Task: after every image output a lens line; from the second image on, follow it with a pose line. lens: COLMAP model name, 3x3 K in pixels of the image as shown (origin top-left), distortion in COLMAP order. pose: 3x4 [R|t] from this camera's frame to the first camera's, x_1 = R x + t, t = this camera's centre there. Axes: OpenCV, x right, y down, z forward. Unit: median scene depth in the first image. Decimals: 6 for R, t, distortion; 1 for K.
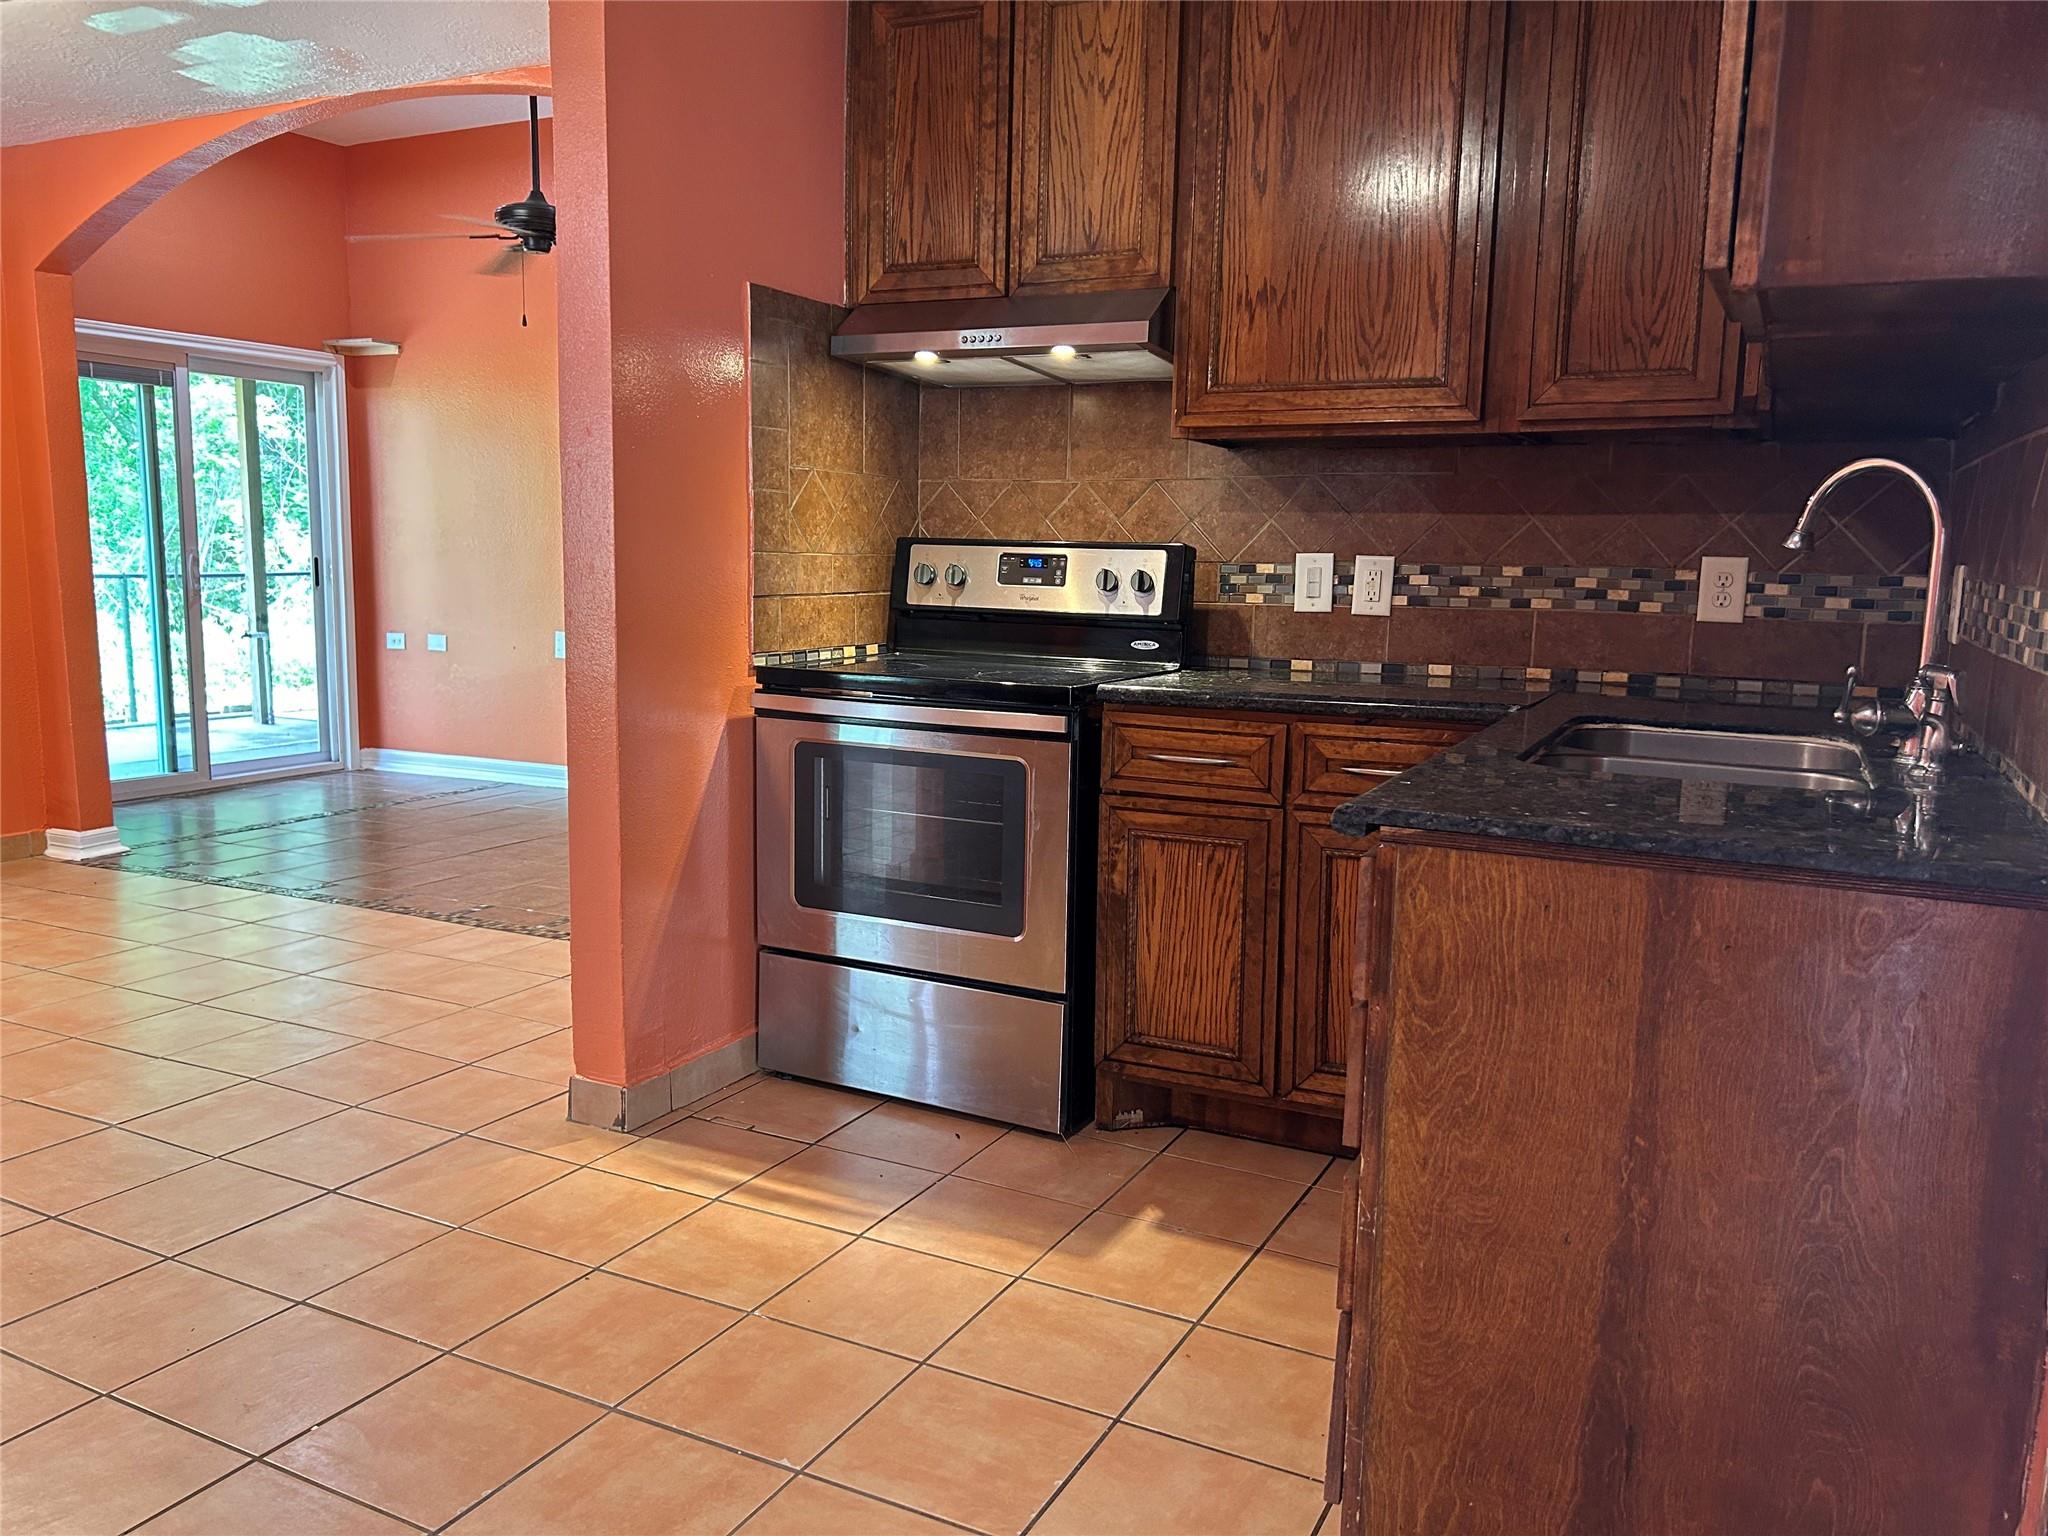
lens RADIAL K [[1561.4, 0, 1033.6], [0, 1561.4, 828.2], [0, 0, 1]] dist [0.084077, -0.125650]
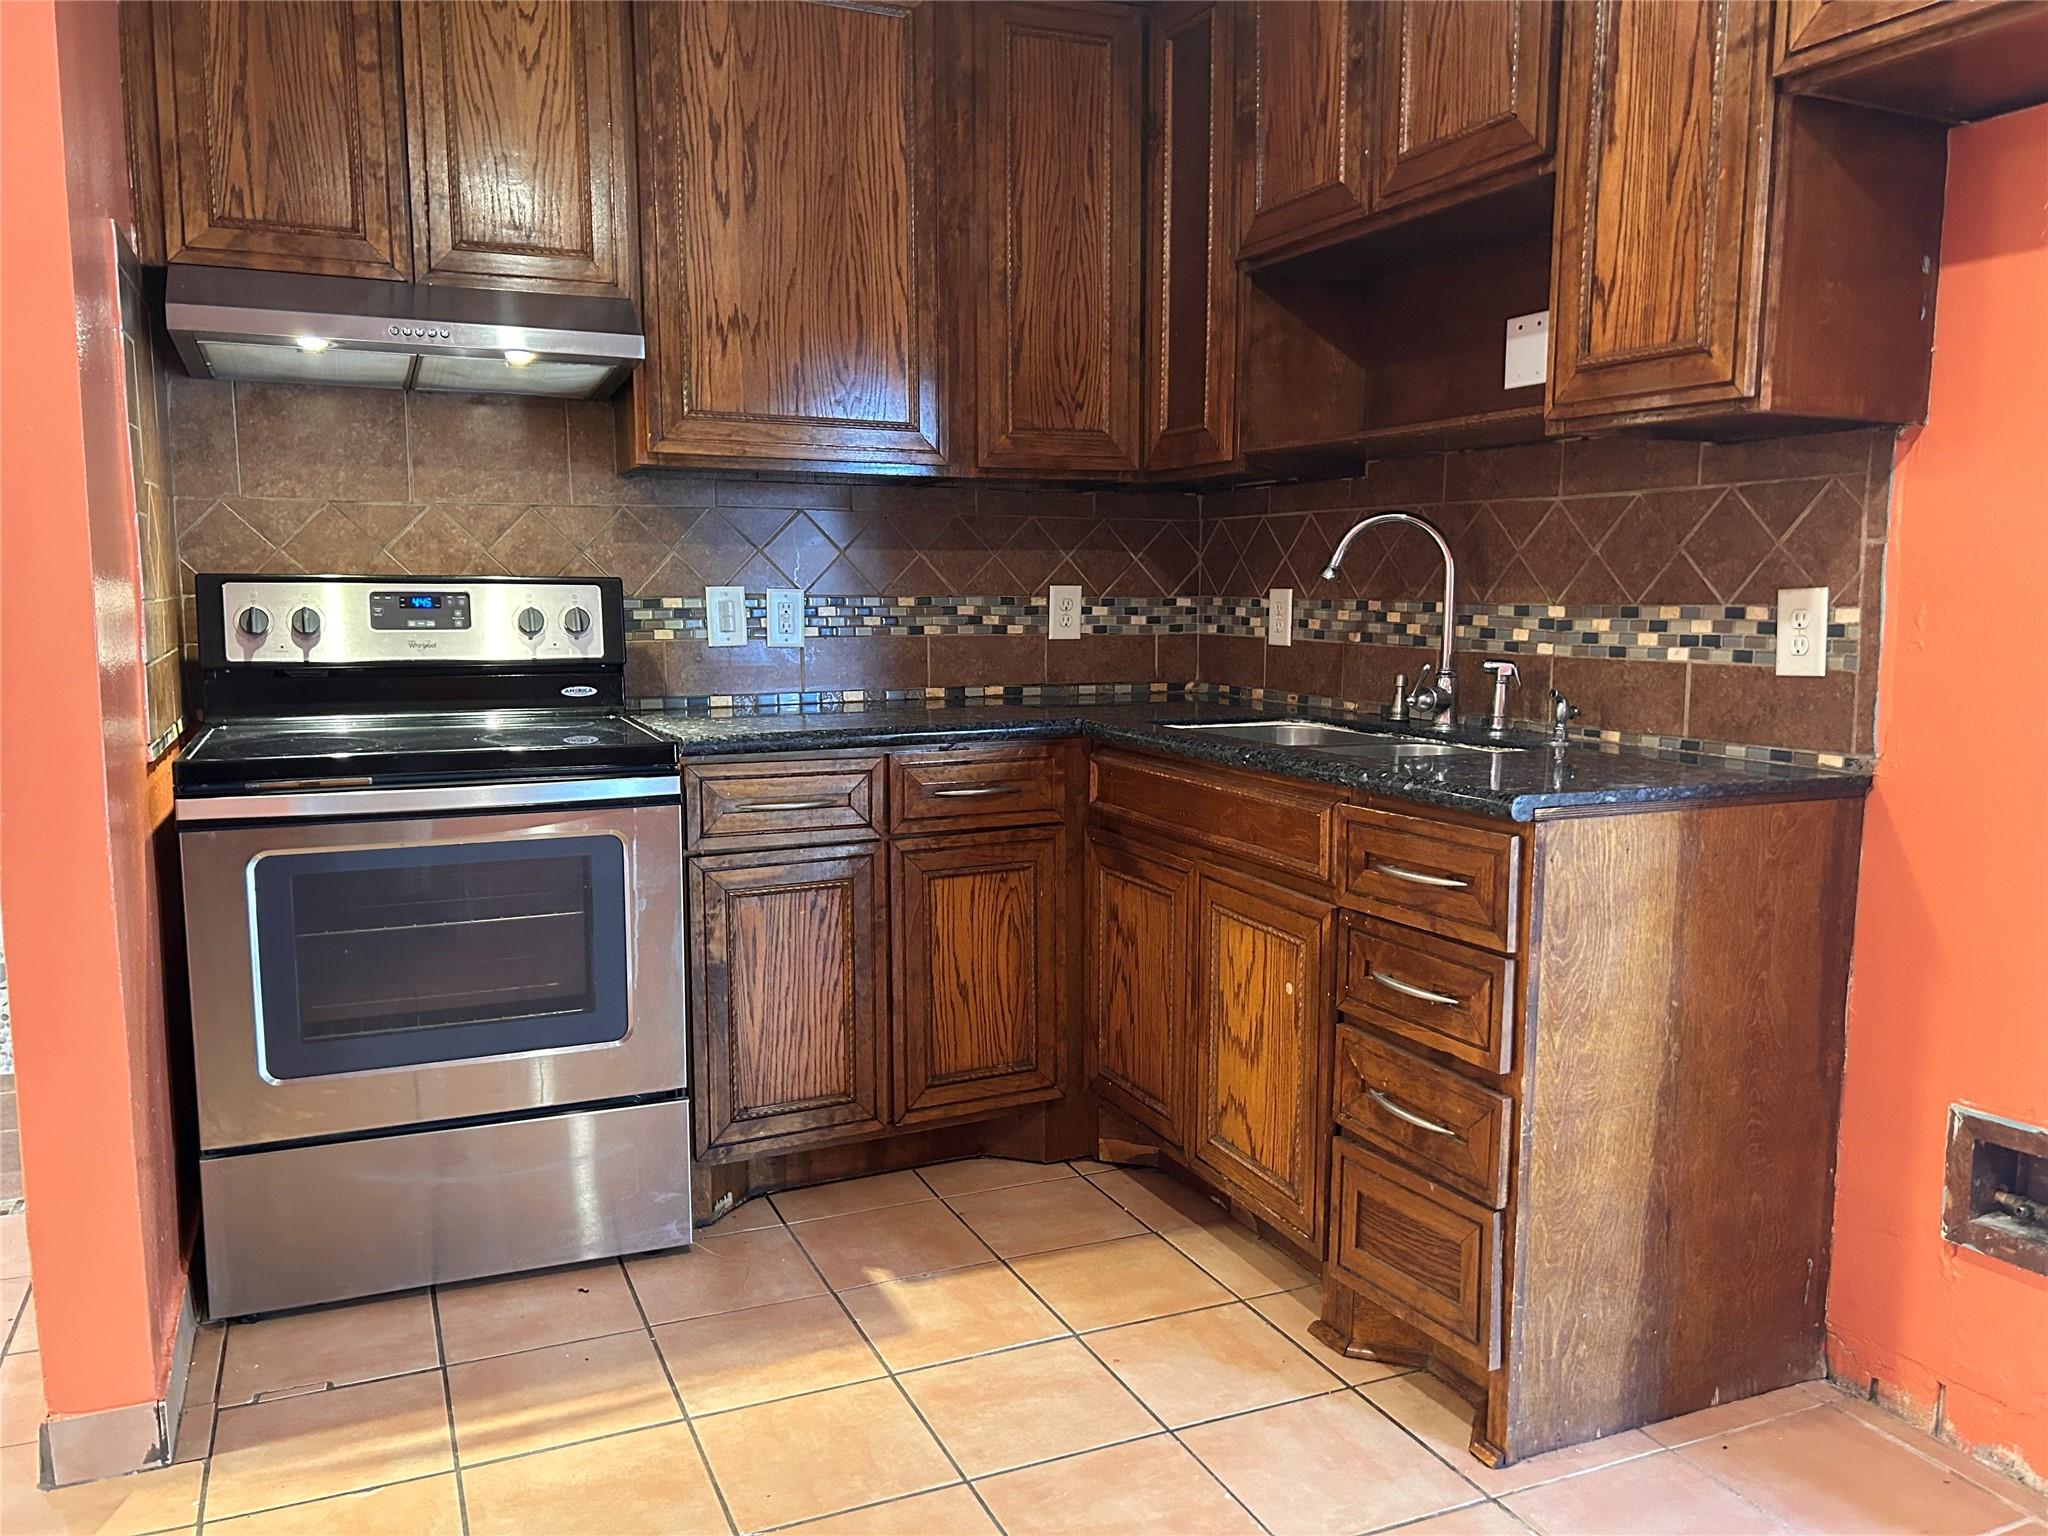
lens RADIAL K [[1561.4, 0, 1033.6], [0, 1561.4, 828.2], [0, 0, 1]] dist [0.084077, -0.125650]
pose [[0.622117, -0.140299, 0.770251, -0.527505], [0.146977, 0.987250, 0.061115, -0.064655], [-0.769005, 0.075189, 0.634805, 0.271016]]
